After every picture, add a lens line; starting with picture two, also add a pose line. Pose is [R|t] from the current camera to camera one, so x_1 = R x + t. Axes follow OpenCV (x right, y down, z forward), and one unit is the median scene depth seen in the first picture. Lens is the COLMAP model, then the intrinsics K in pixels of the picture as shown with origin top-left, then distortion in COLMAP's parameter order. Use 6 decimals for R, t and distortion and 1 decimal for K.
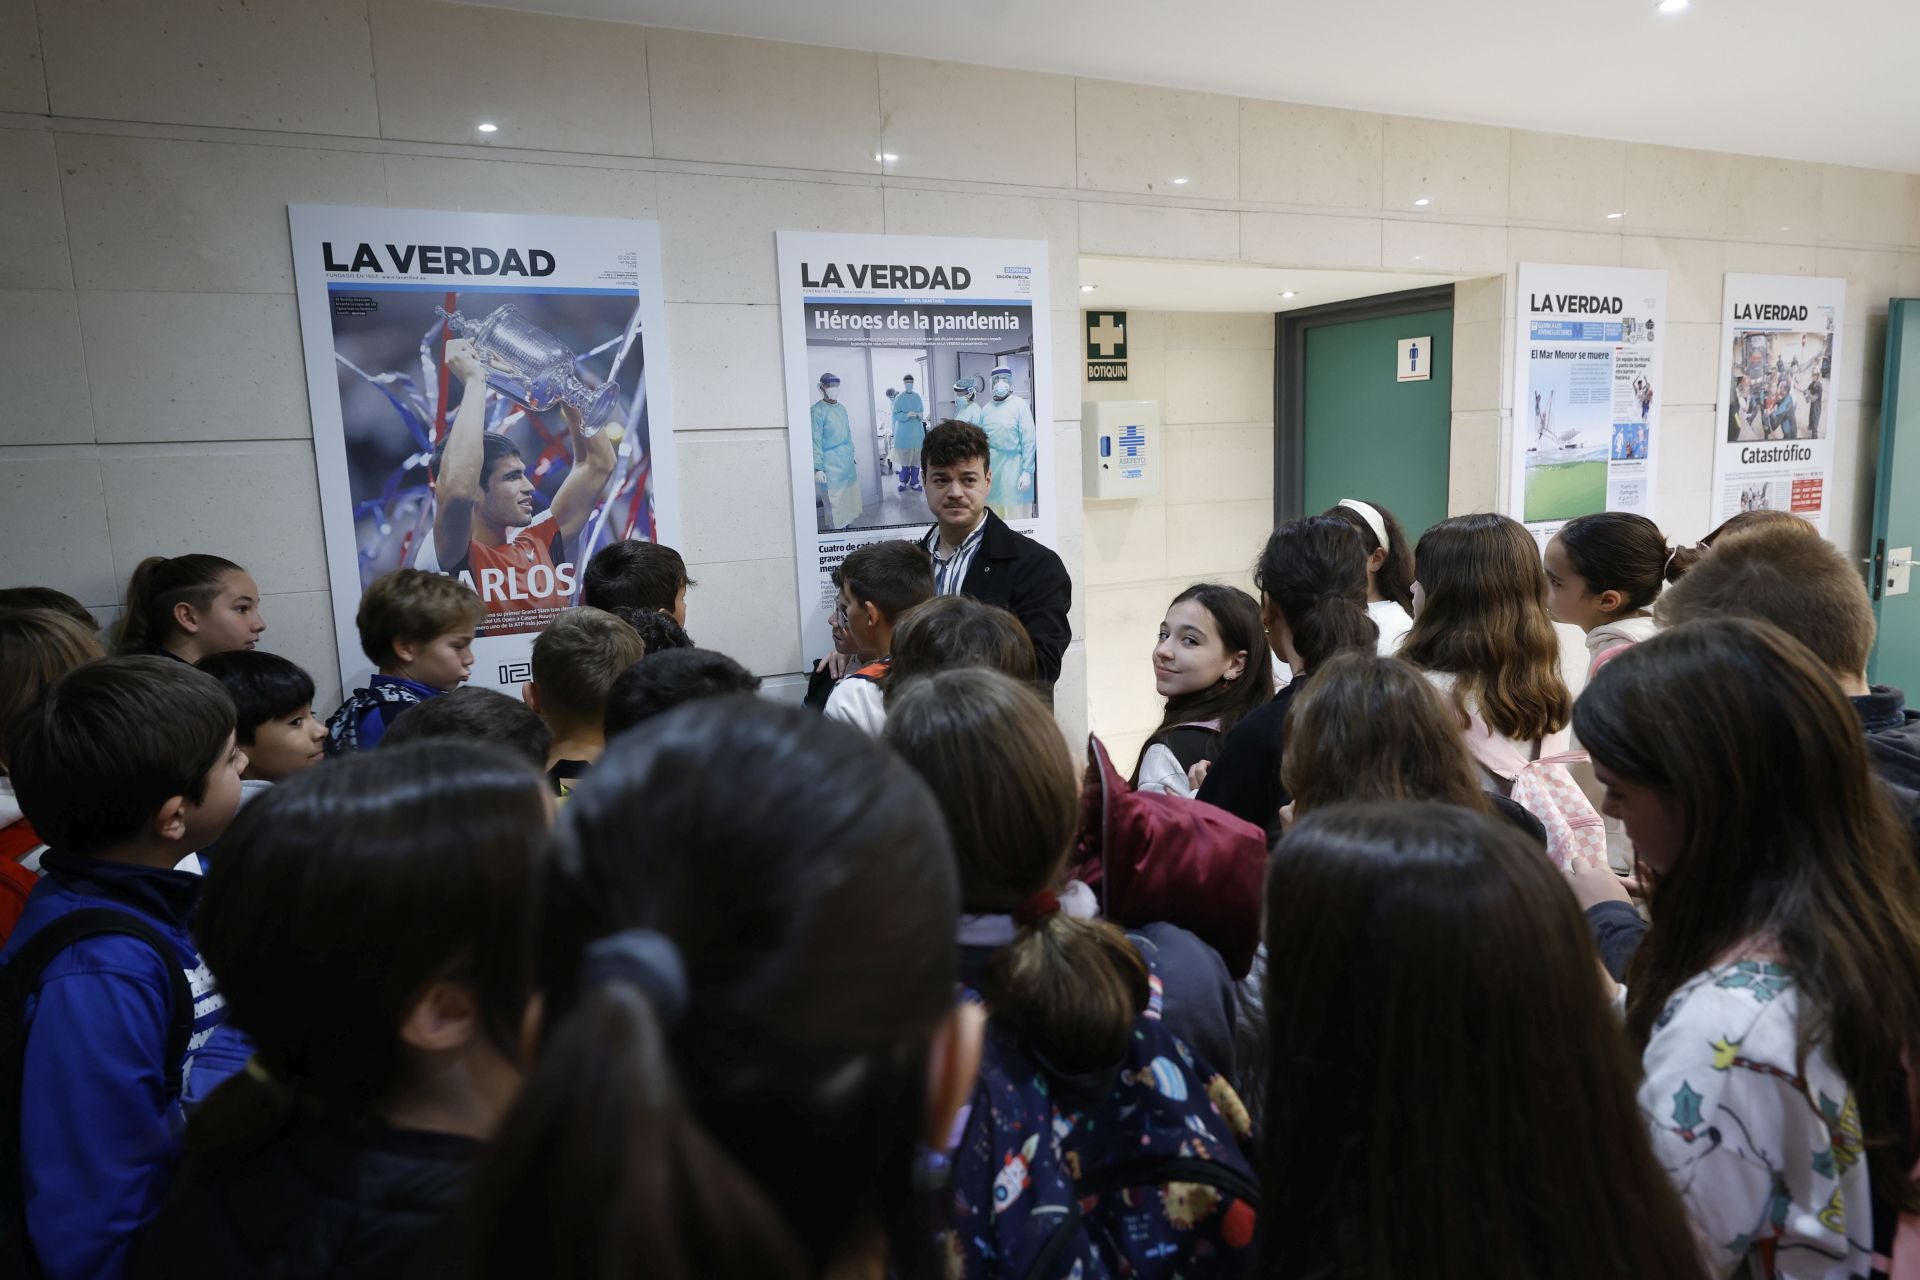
lens RADIAL K [[1360.5, 0, 960.0], [0, 1360.5, 640.0], [0, 0, 1]] dist [0.077343, -0.033703]
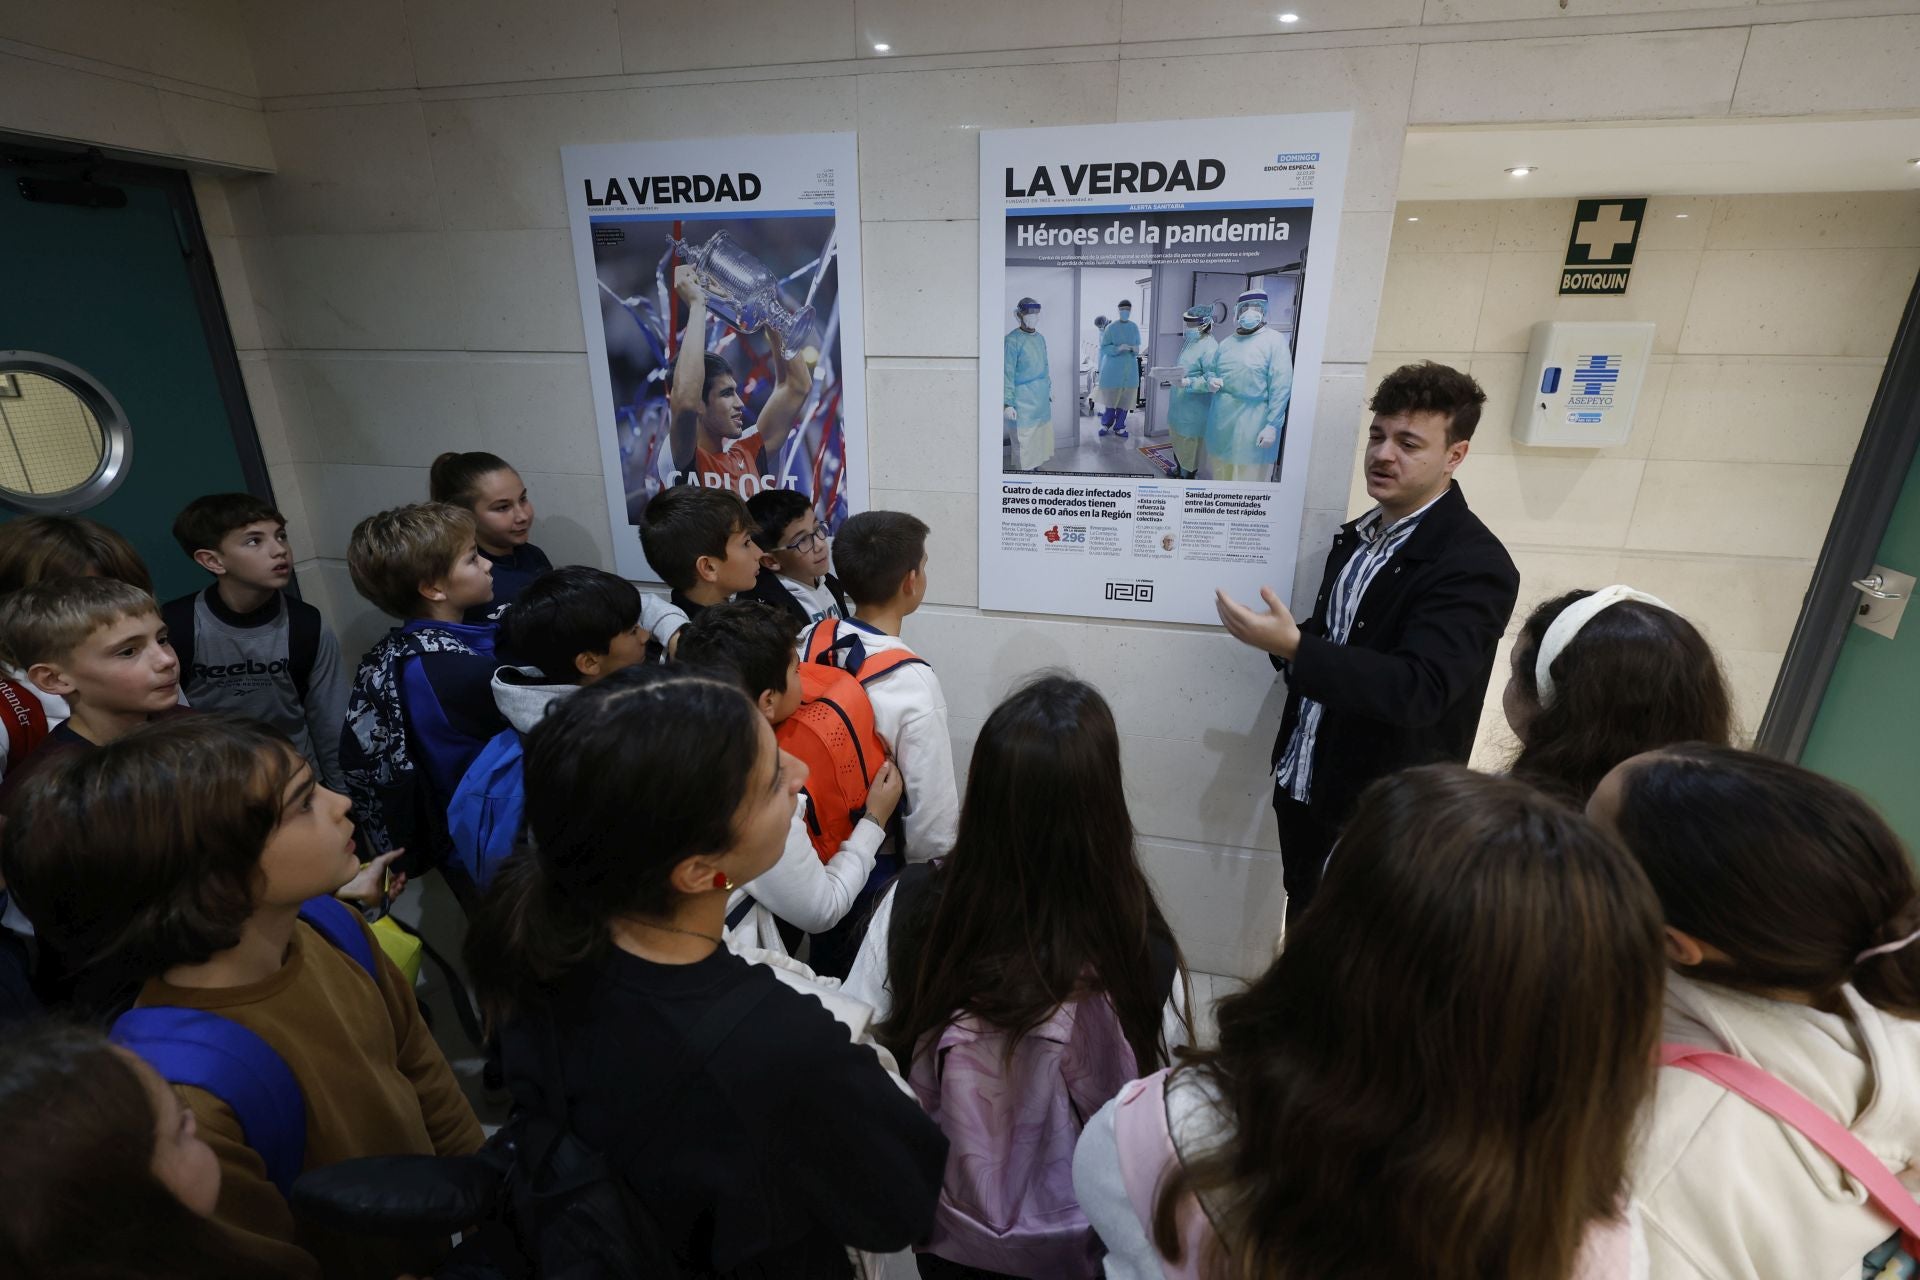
lens RADIAL K [[895.6, 0, 960.0], [0, 895.6, 640.0], [0, 0, 1]] dist [0.014320, 0.001343]
pose [[0.756145, 0.255615, -0.602417, 0.299674], [-0.121943, 0.959471, 0.254058, -0.128181], [0.642942, -0.118644, 0.756670, 0.511628]]
